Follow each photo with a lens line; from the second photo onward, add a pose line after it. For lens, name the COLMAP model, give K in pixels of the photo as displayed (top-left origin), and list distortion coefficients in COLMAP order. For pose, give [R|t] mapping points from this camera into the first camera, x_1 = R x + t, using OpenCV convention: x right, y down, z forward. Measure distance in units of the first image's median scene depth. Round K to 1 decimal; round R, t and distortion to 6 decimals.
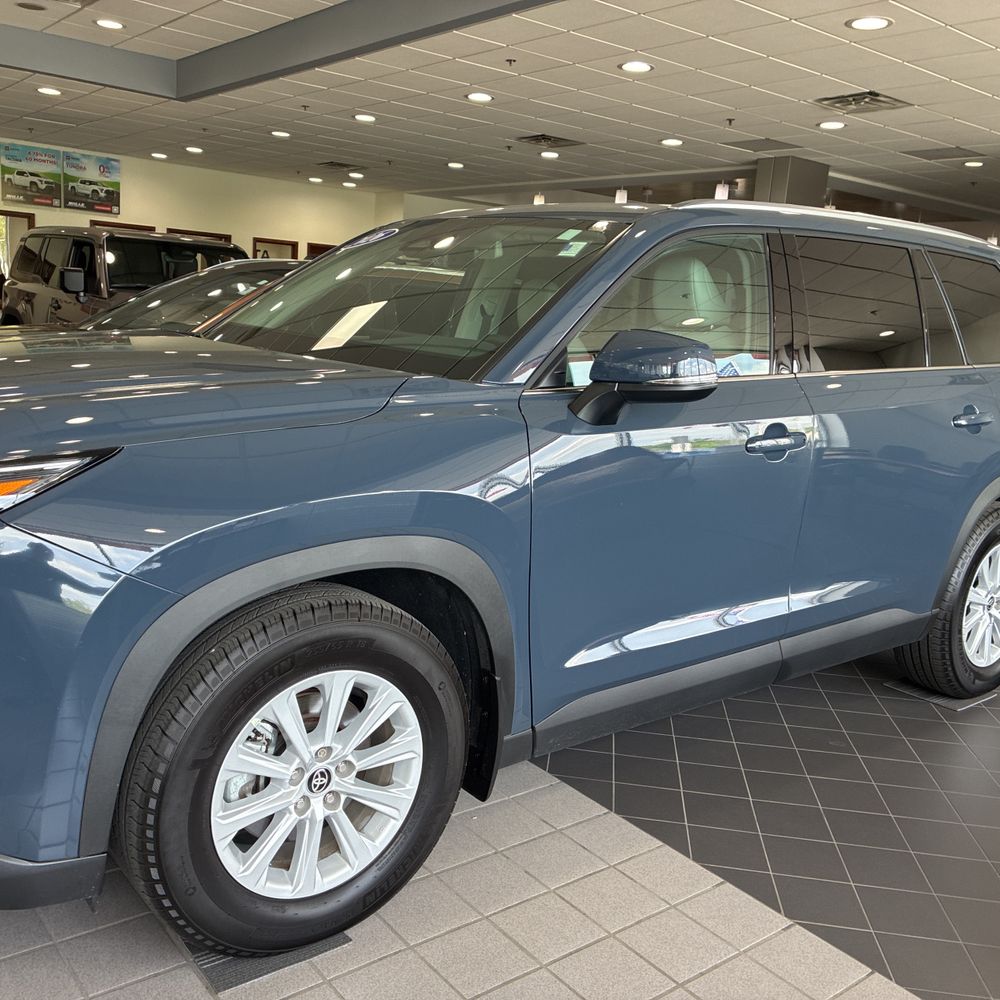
lens RADIAL K [[1010.7, 0, 491.2], [0, 1010.7, 503.2], [0, 0, 1]] dist [0.003914, 0.000000]
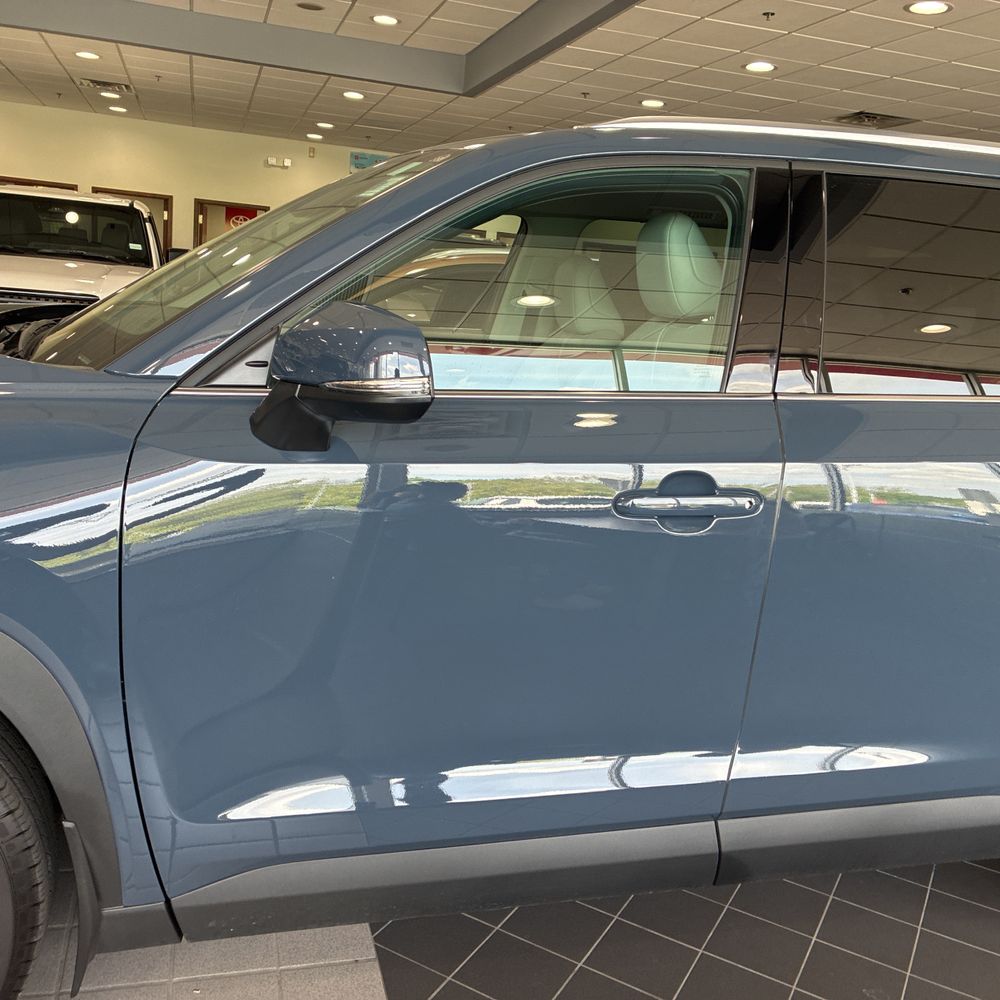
lens RADIAL K [[1010.7, 0, 505.7], [0, 1010.7, 499.4], [0, 0, 1]] dist [0.003914, 0.000000]
pose [[0.925698, 0.086671, -0.368200, 0.376405], [-0.092233, 0.995734, 0.002500, -0.049910], [0.366846, 0.031646, 0.929743, 0.368814]]
